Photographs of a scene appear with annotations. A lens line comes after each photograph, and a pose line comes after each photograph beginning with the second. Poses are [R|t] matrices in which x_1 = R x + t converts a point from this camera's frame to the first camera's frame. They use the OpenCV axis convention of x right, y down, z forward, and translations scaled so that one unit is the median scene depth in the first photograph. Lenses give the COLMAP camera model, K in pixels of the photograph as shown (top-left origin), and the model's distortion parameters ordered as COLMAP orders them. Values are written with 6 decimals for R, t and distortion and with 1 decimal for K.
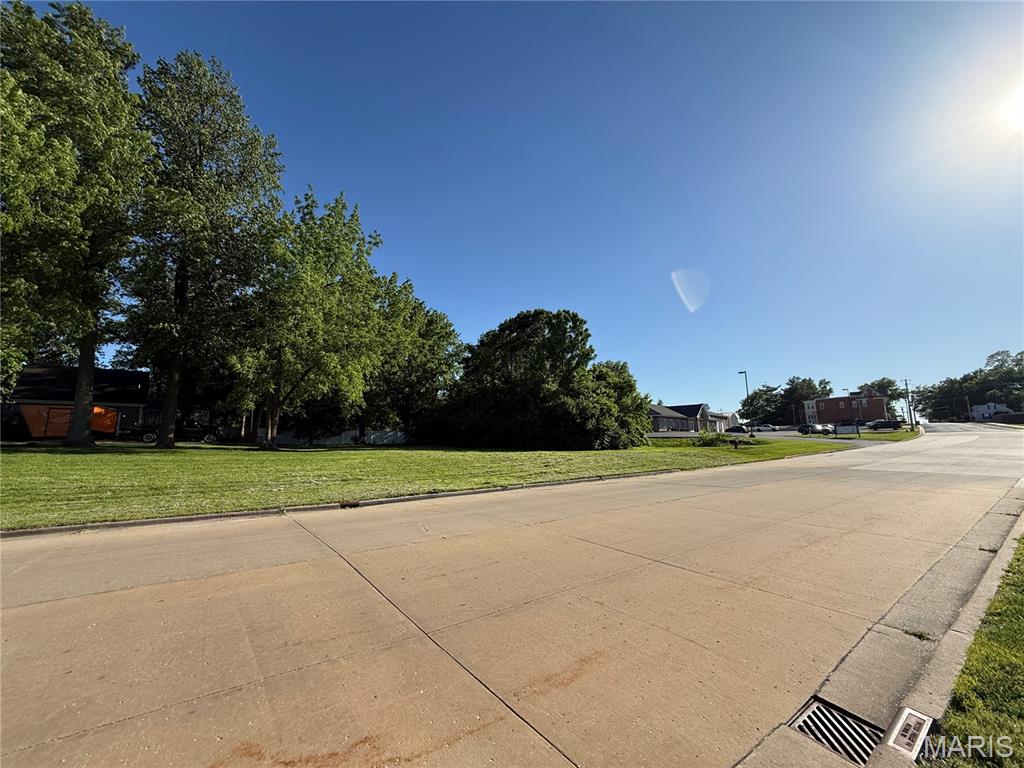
lens RADIAL K [[414.8, 0, 512.0], [0, 414.8, 384.0], [0, 0, 1]] dist [-0.001821, -0.000159]
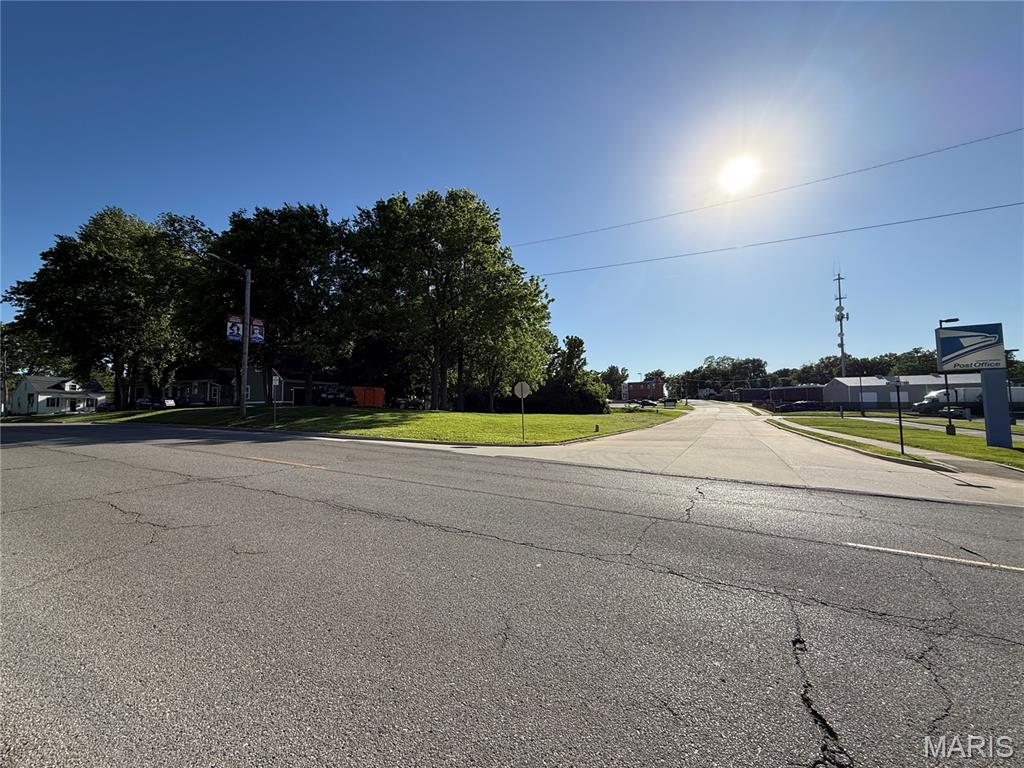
lens RADIAL K [[410.3, 0, 488.7], [0, 410.3, 385.9], [0, 0, 1]] dist [-0.064771, -0.000034]
pose [[0.921321, 0.027974, 0.387796, -0.334682], [-0.058989, 0.995919, 0.068304, -0.024539], [-0.384302, -0.085806, 0.919211, -0.186995]]
